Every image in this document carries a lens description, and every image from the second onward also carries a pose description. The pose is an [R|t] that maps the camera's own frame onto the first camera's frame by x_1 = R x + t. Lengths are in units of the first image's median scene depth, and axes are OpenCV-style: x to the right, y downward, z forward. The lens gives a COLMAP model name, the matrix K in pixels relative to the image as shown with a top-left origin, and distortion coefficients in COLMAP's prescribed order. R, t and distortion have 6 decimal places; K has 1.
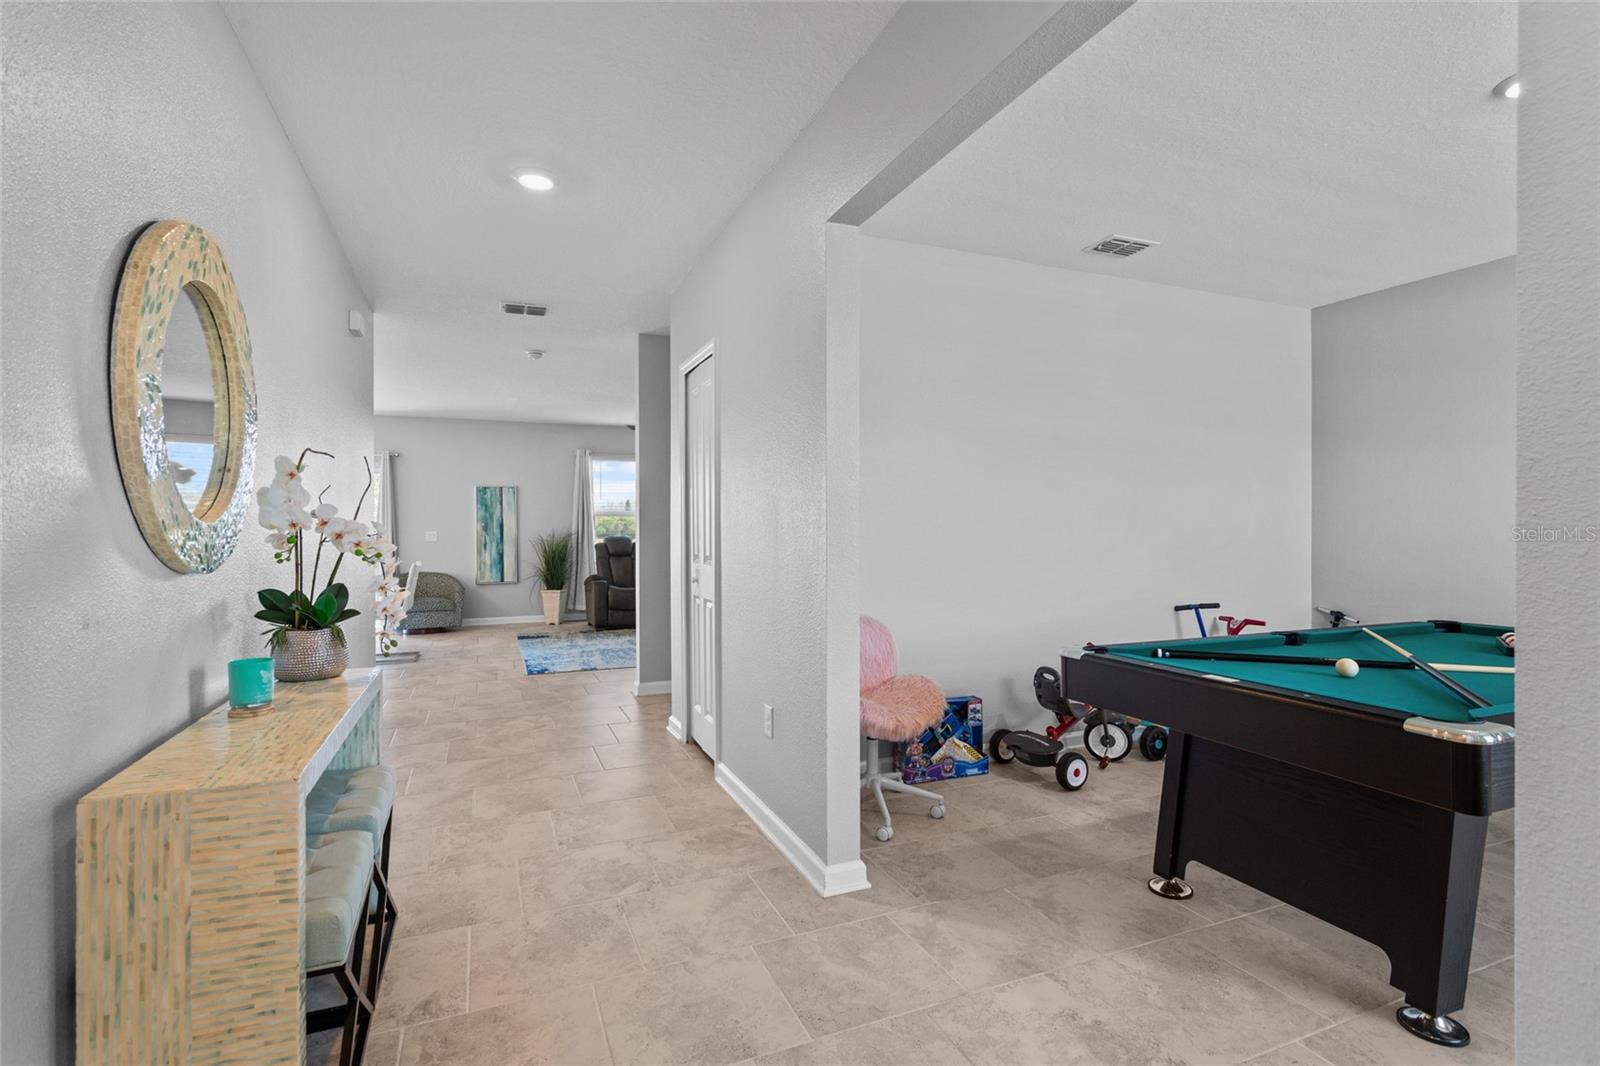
lens RADIAL K [[752.9, 0, 798.6], [0, 752.9, 514.9], [0, 0, 1]] dist [0.004469, 0.001128]
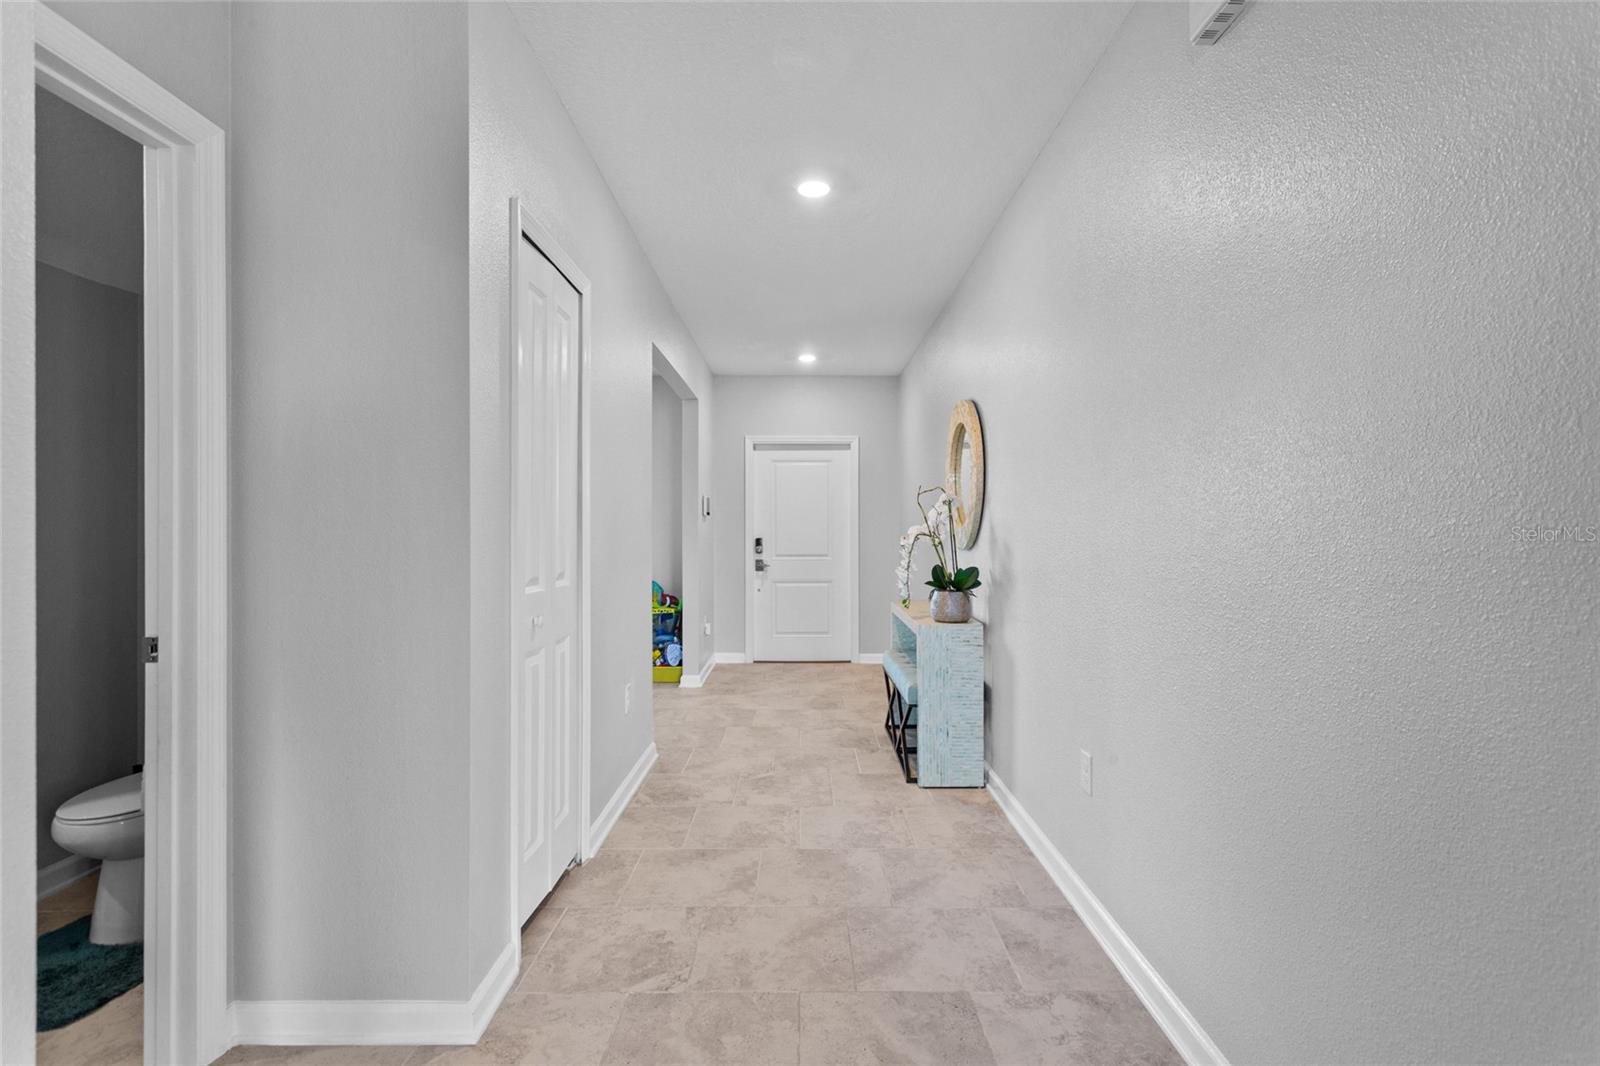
lens RADIAL K [[760.1, 0, 800.6], [0, 760.1, 557.2], [0, 0, 1]] dist [0.001724, 0.001008]
pose [[-0.921739, -0.004745, 0.387781, -0.760410], [0.000181, 0.999920, 0.012665, 0.044202], [-0.387810, 0.011744, -0.921664, 2.045968]]
